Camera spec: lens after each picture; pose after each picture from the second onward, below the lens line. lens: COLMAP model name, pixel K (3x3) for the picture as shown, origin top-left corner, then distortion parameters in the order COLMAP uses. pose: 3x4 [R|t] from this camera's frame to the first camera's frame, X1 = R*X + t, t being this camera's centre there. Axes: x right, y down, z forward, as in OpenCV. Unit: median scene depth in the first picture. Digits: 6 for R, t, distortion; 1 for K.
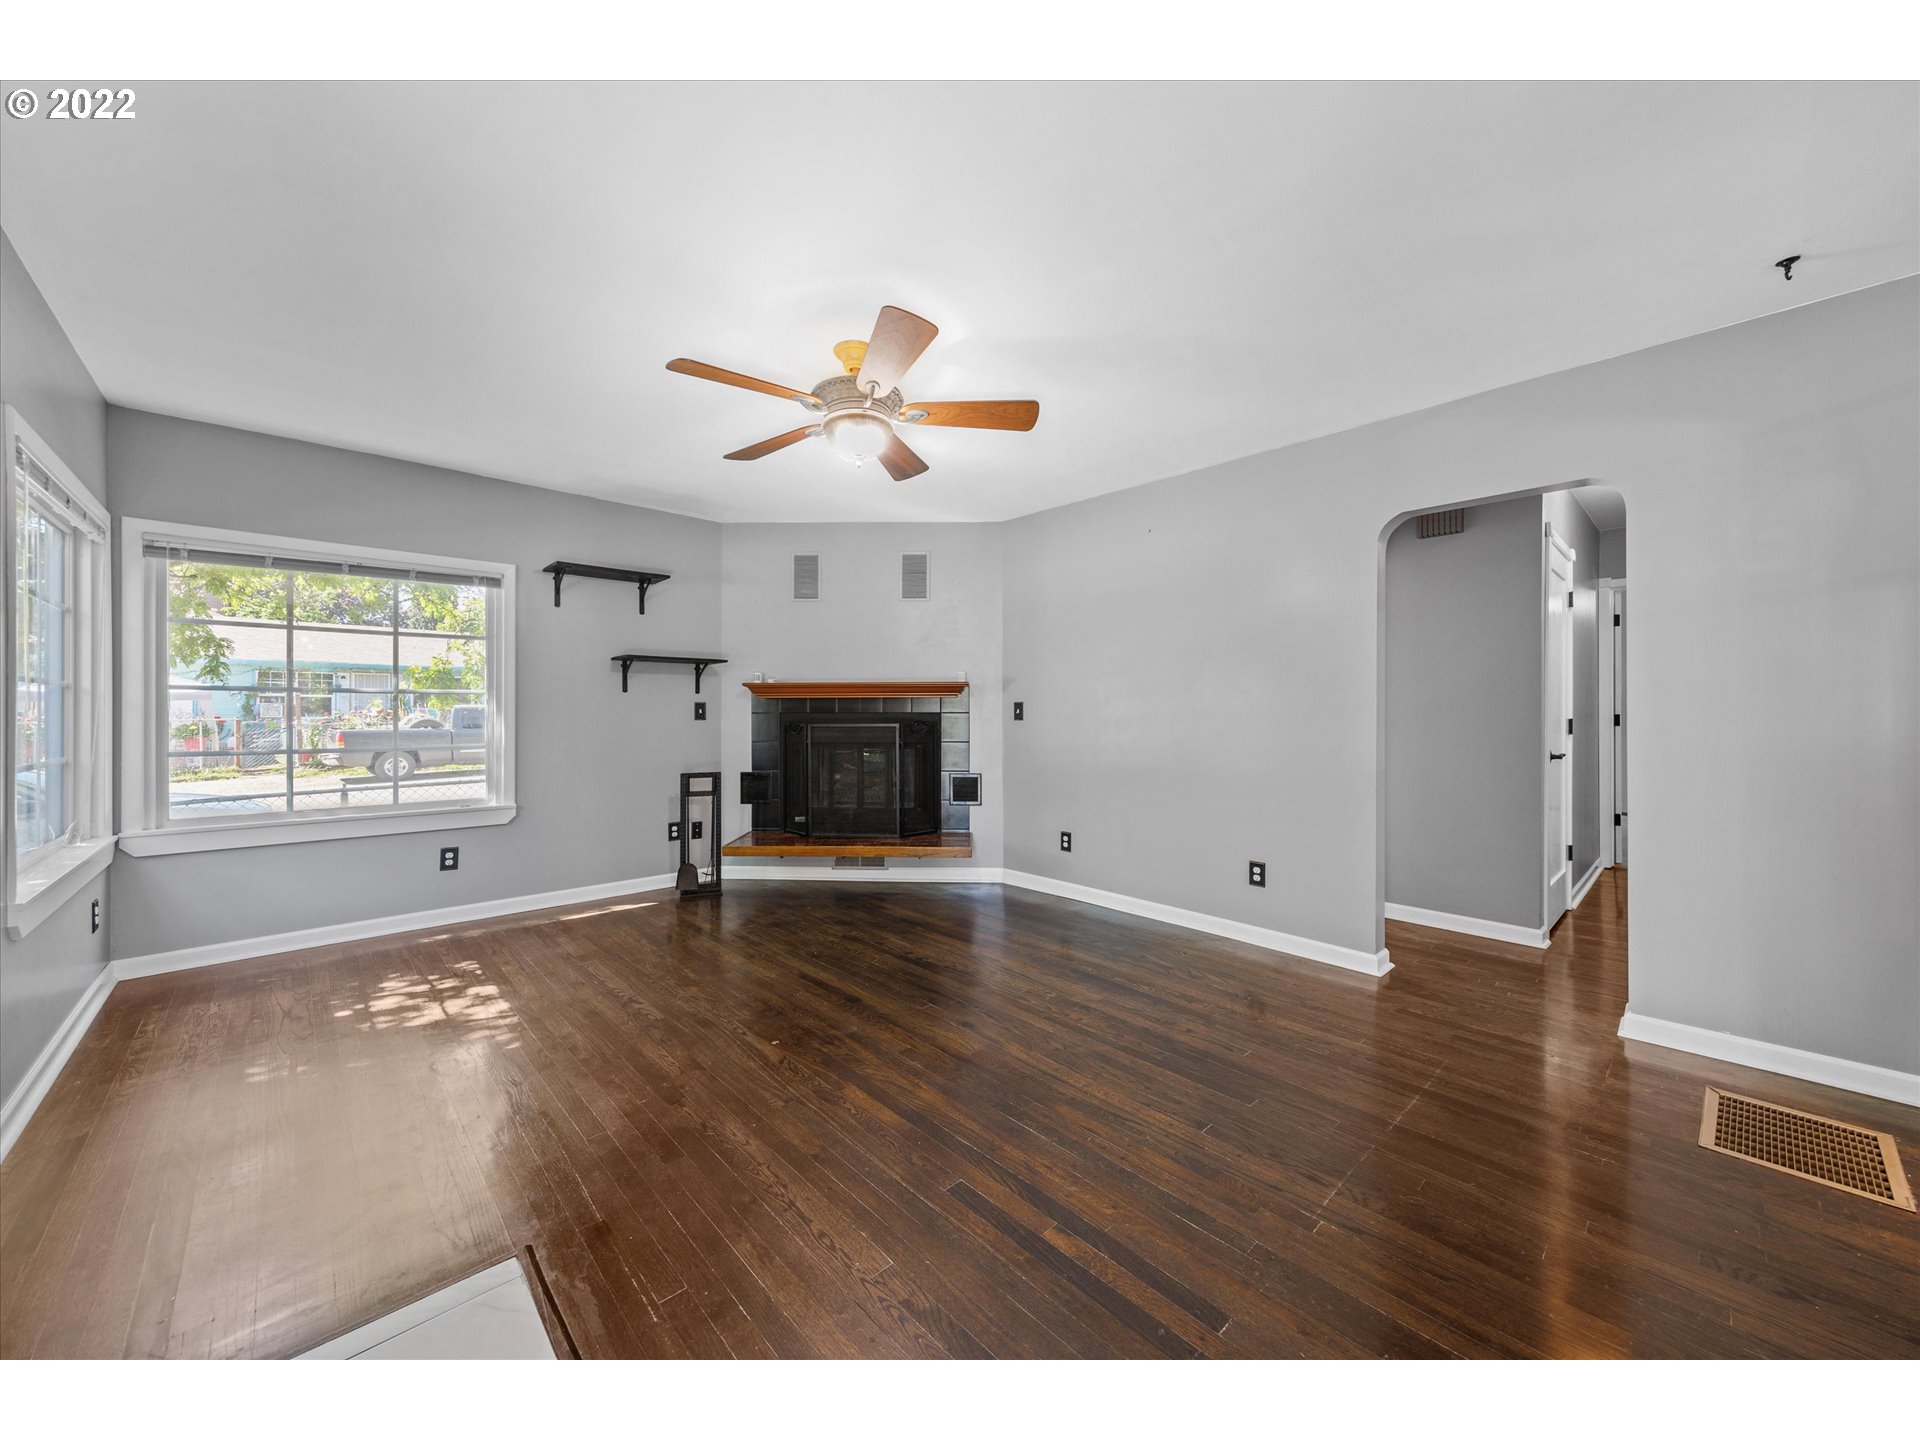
lens RADIAL K [[706.9, 0, 951.2], [0, 706.9, 719.4], [0, 0, 1]] dist [-0.001842, 0.000002]
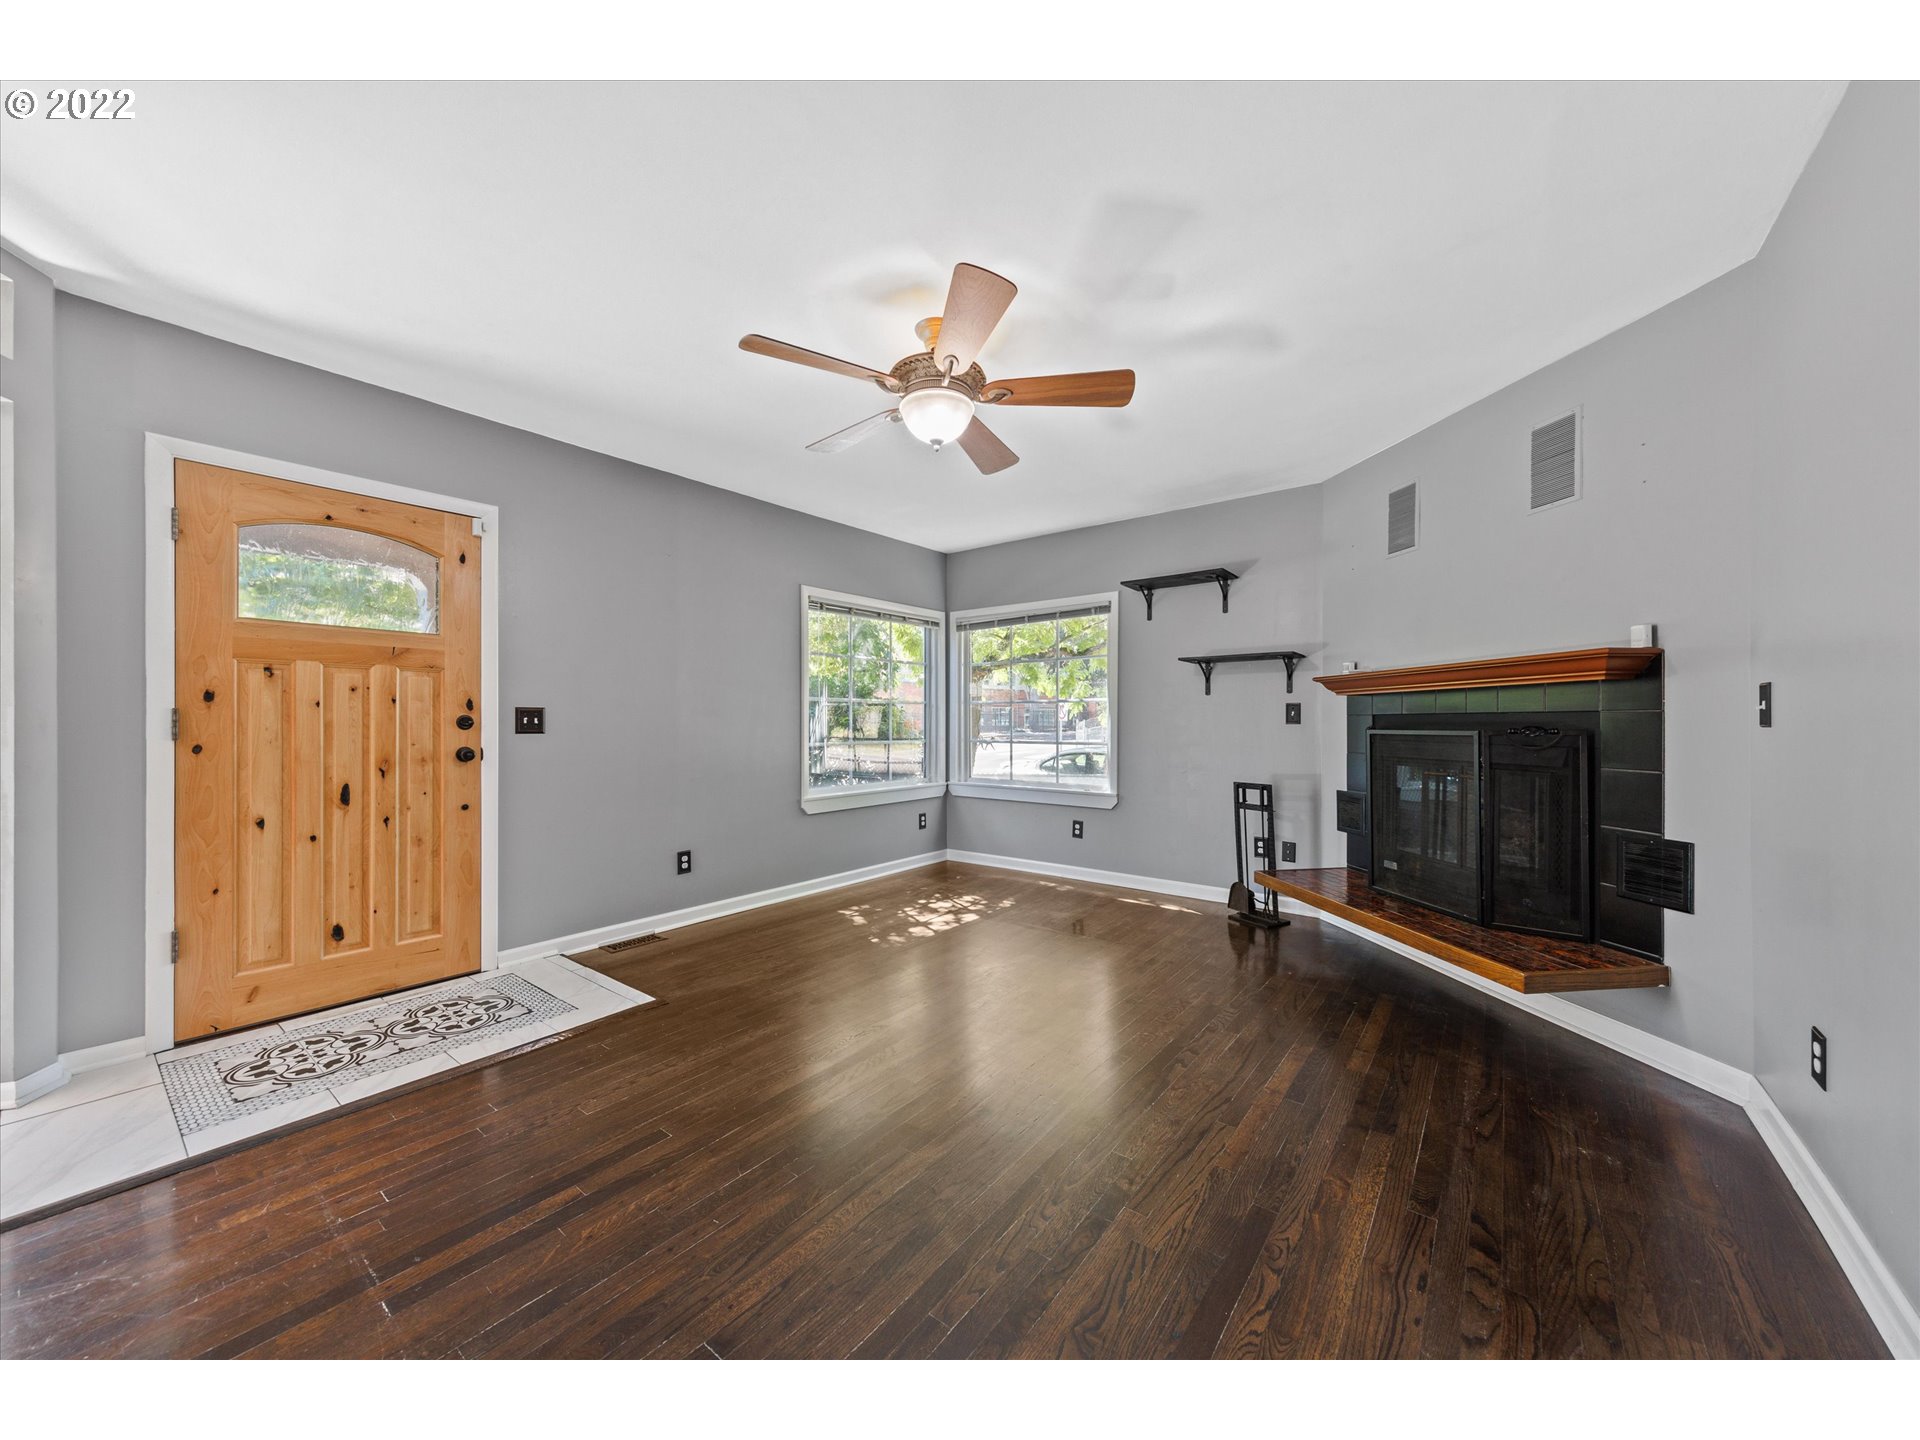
lens RADIAL K [[706.9, 0, 951.2], [0, 706.9, 719.4], [0, 0, 1]] dist [-0.001842, 0.000002]
pose [[0.148387, -0.003666, -0.988923, 0.467802], [-0.008925, 0.999947, -0.005046, 0.003814], [0.988889, 0.009575, 0.148346, 0.507464]]
